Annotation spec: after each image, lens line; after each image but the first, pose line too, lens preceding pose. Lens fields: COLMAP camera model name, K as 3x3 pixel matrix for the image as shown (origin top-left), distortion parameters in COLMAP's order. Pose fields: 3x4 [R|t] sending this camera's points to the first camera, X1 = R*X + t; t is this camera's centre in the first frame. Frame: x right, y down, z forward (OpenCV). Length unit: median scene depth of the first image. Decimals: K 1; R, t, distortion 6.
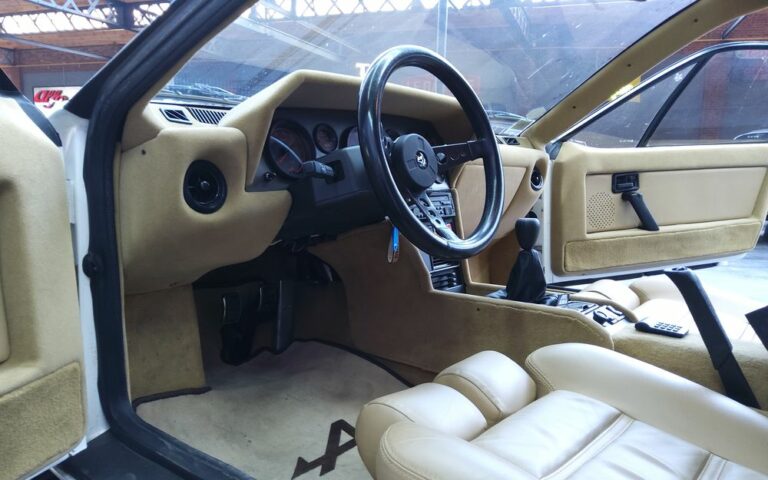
lens RADIAL K [[571.7, 0, 377.4], [0, 571.7, 252.3], [0, 0, 1]] dist [0.065713, -0.095854]
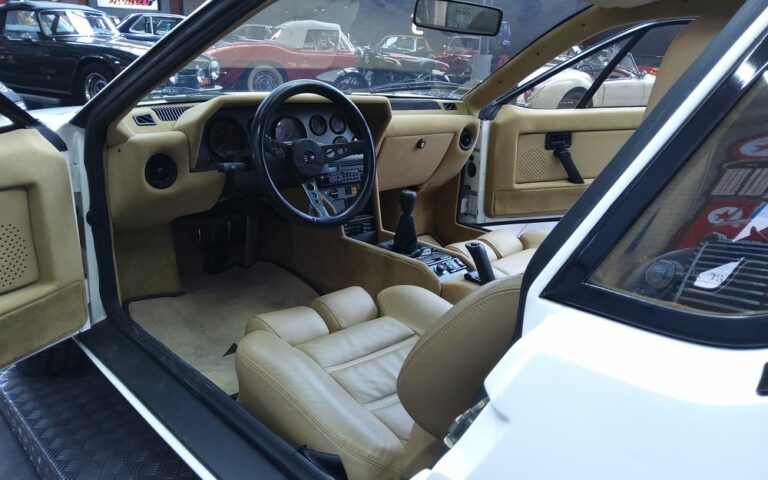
lens RADIAL K [[575.9, 0, 383.7], [0, 575.9, 251.0], [0, 0, 1]] dist [0.061378, -0.103405]
pose [[0.994147, 0.071990, -0.080561, 0.306627], [-0.056118, 0.981259, 0.184343, -0.159478], [0.092322, -0.178743, 0.979555, -0.356053]]
